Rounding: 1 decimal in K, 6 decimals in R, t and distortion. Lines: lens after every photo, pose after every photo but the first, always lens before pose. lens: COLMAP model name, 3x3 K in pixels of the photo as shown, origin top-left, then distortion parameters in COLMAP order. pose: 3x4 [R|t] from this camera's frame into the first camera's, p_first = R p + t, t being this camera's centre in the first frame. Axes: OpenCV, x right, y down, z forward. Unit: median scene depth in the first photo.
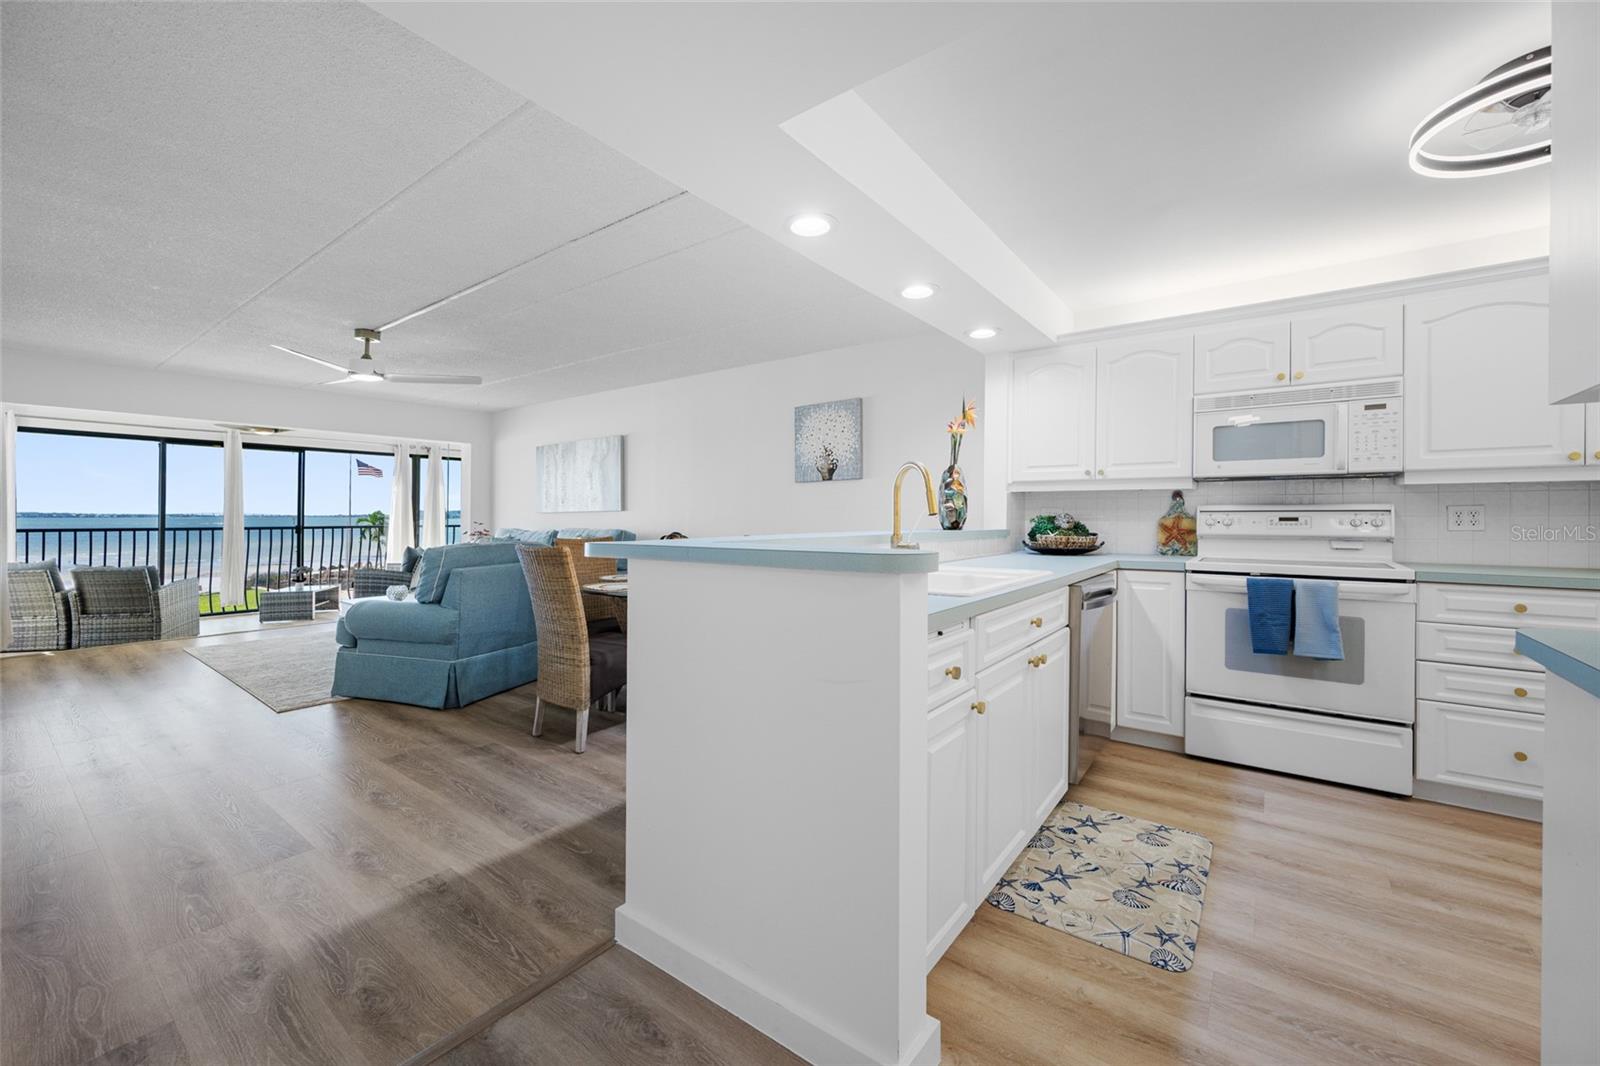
lens RADIAL K [[635.6, 0, 798.1], [0, 635.6, 512.4], [0, 0, 1]] dist [0.002274, 0.000339]
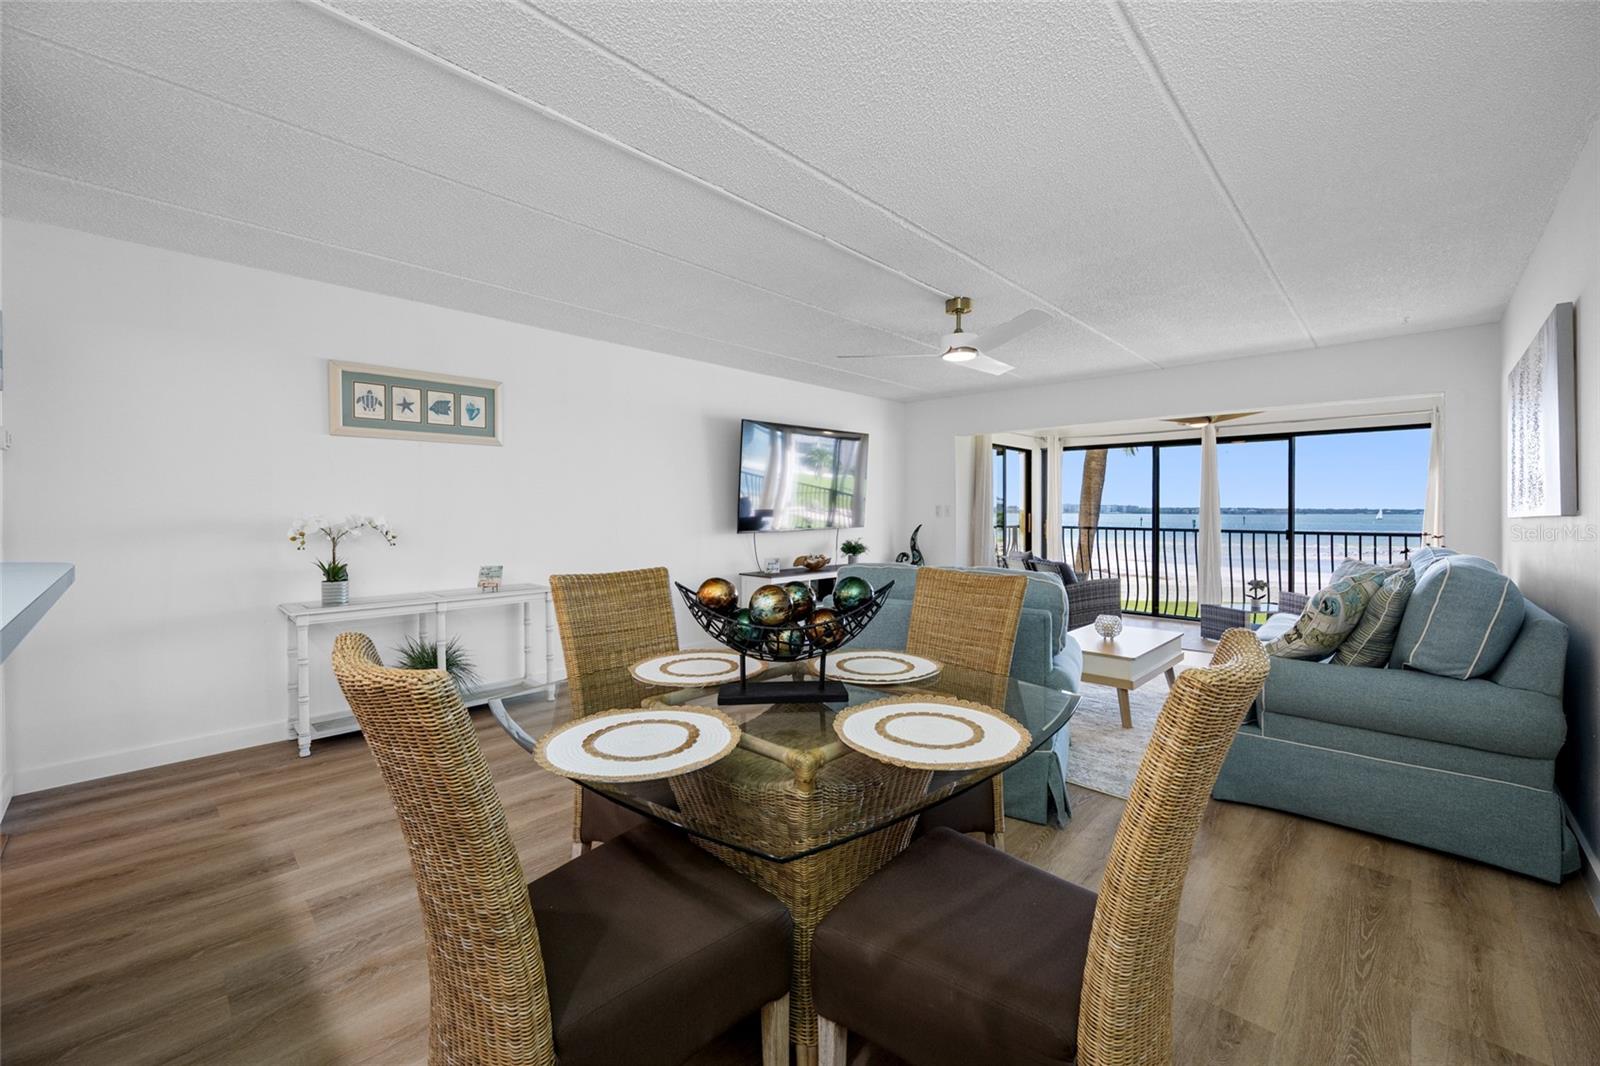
lens RADIAL K [[635.4, 0, 806.2], [0, 635.4, 507.8], [0, 0, 1]] dist [0.000680, -0.000009]
pose [[-0.124476, -0.005554, -0.992207, 0.154509], [0.002131, 0.999981, -0.005865, -0.006571], [0.992220, -0.002844, -0.124461, 0.792176]]
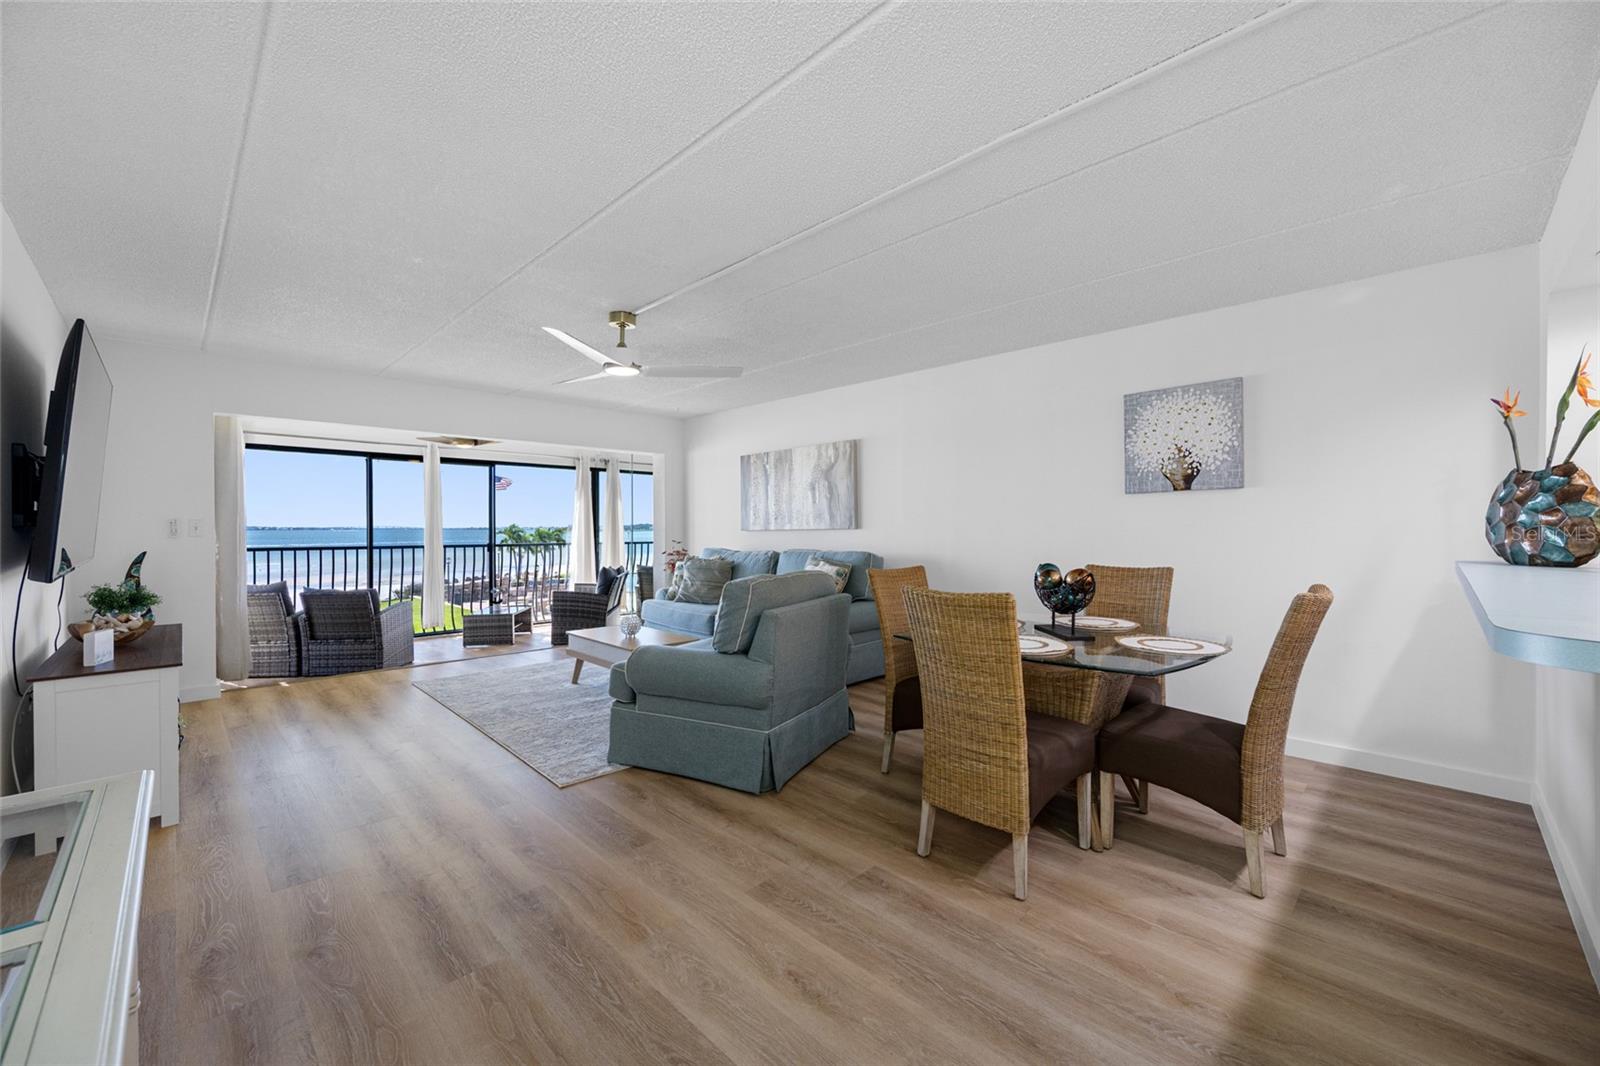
lens RADIAL K [[644.7, 0, 800.0], [0, 644.7, 533.0], [0, 0, 1]] dist [-0.000473, 0.000264]
pose [[0.988640, -0.000717, -0.150304, -0.285342], [0.002822, 0.999901, 0.013793, -0.011268], [0.150279, -0.014061, 0.988544, 0.179686]]
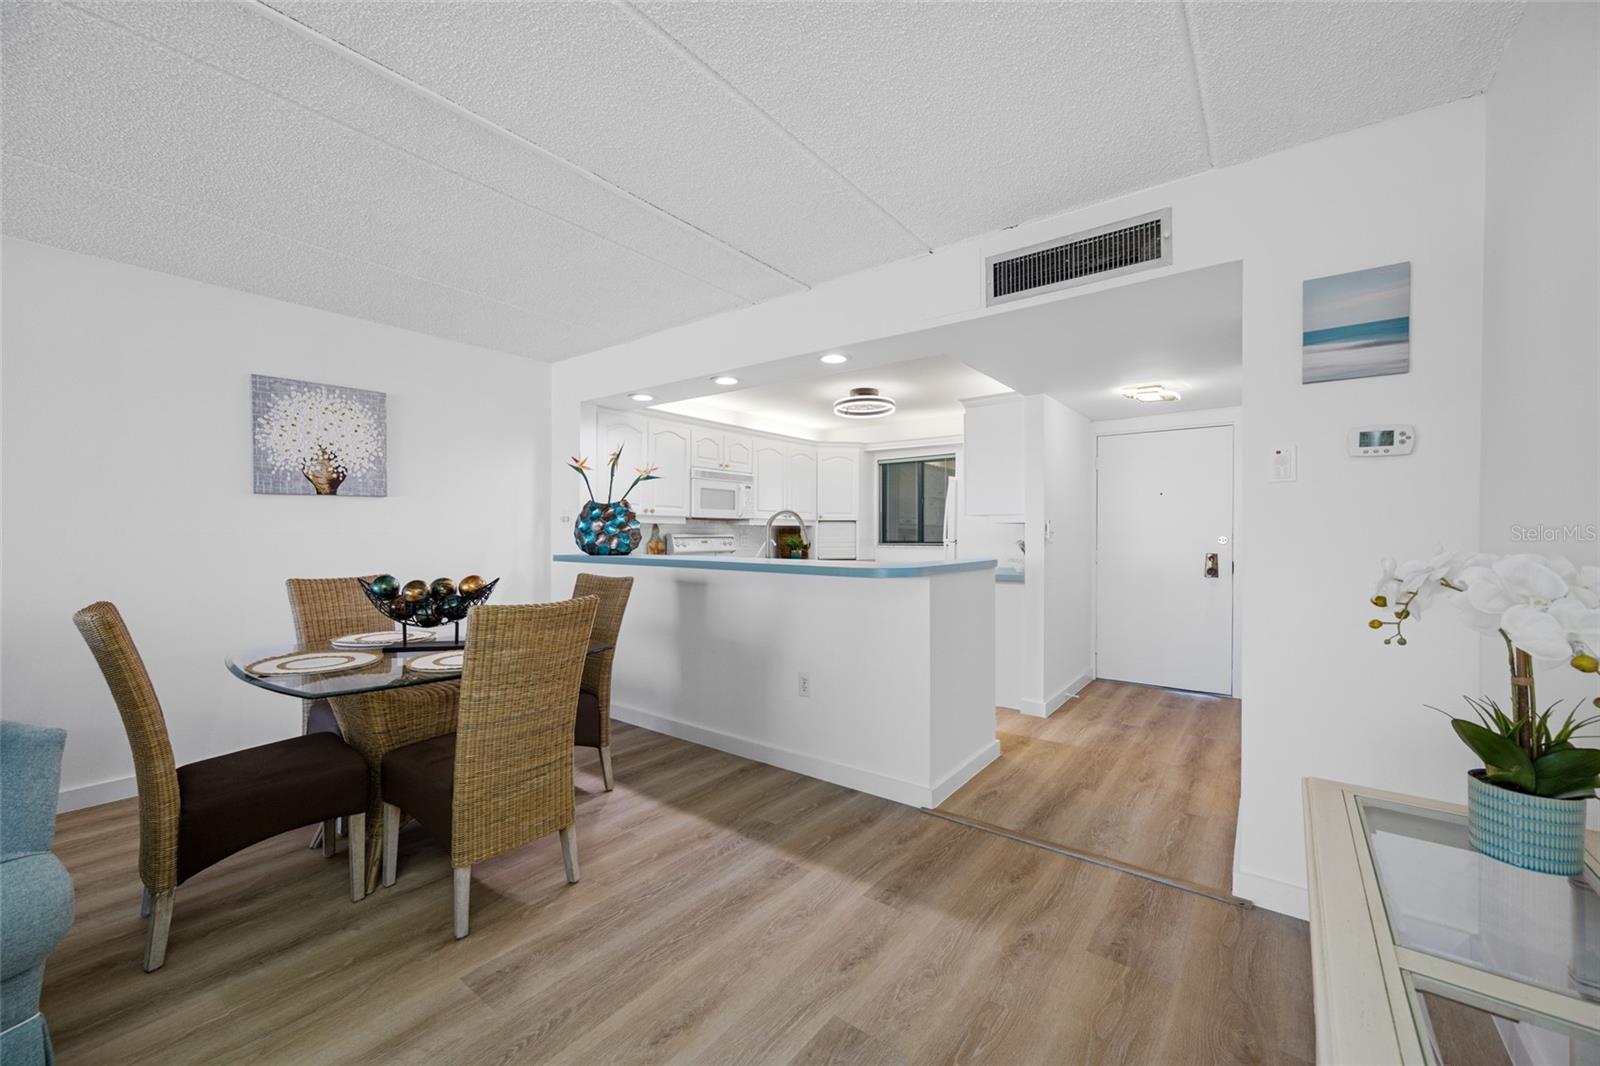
lens RADIAL K [[628.3, 0, 812.2], [0, 628.3, 535.2], [0, 0, 1]] dist [0.000683, 0.000215]
pose [[-0.004662, -0.004361, 0.999980, -0.636564], [-0.007298, 0.999964, 0.004327, -0.011750], [-0.999963, -0.007277, -0.004694, 0.444593]]
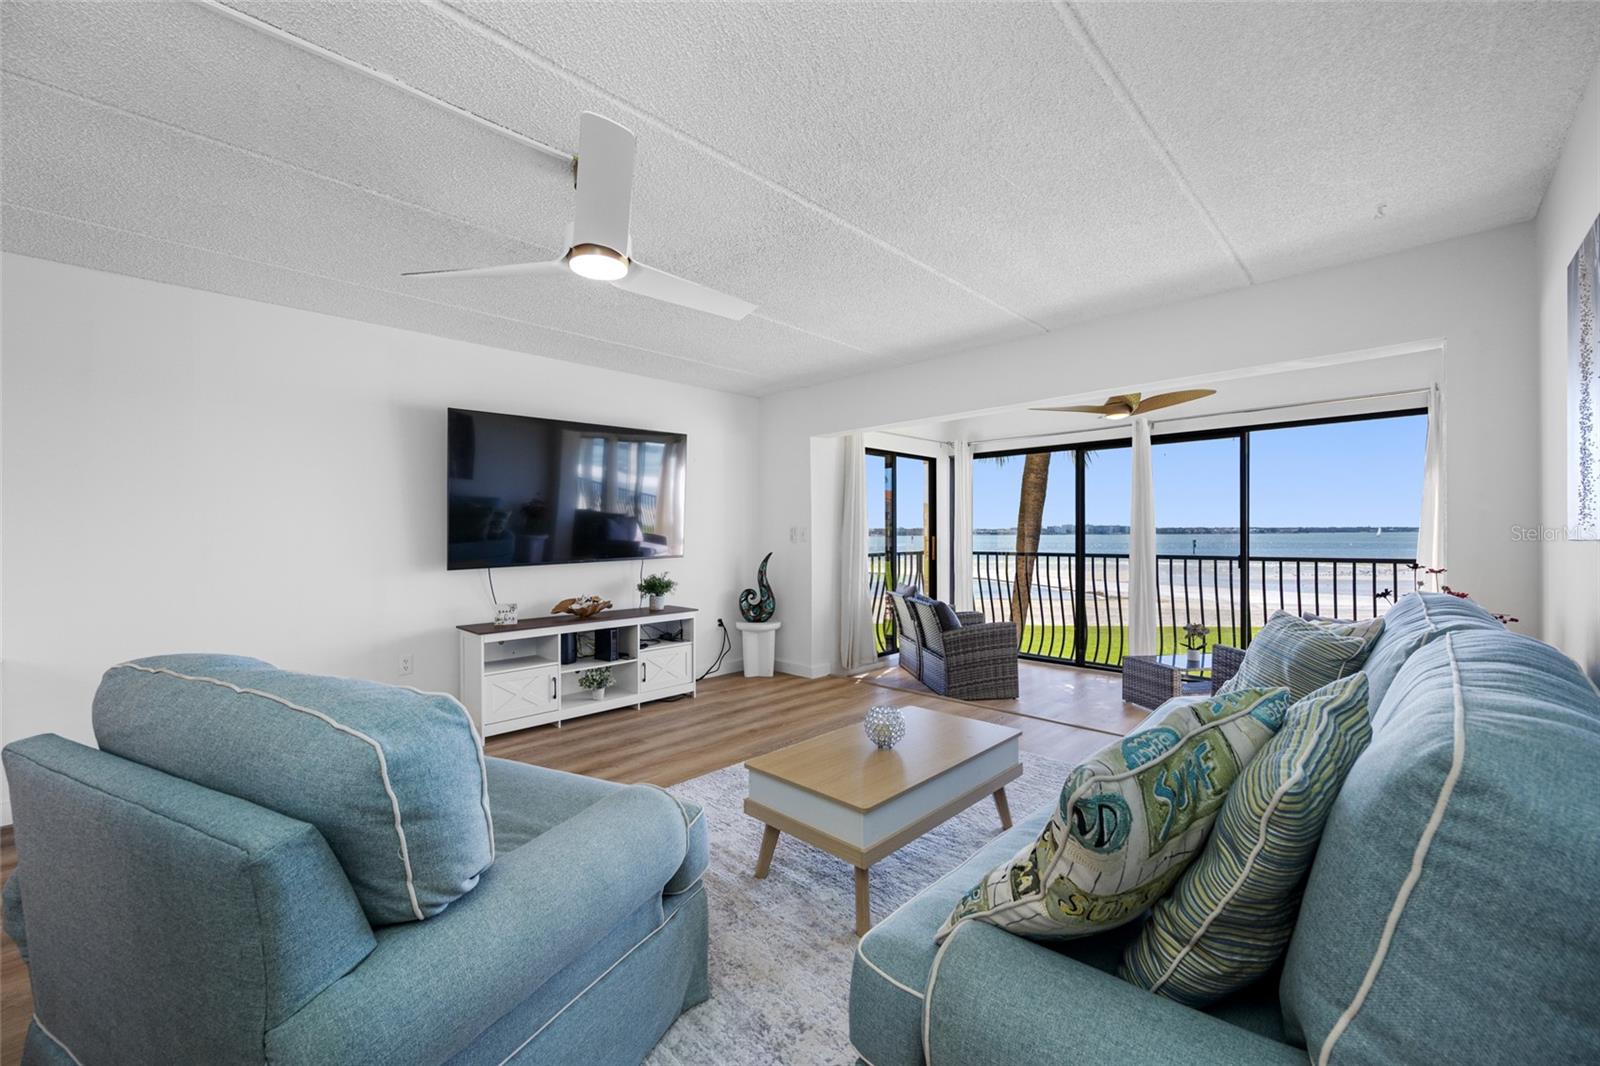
lens RADIAL K [[628.3, 0, 812.2], [0, 628.3, 535.2], [0, 0, 1]] dist [0.000683, 0.000215]
pose [[-0.128073, 0.001336, -0.991764, -0.200819], [0.012727, 0.999919, -0.000297, -0.006120], [0.991683, -0.012660, -0.128080, 1.070395]]
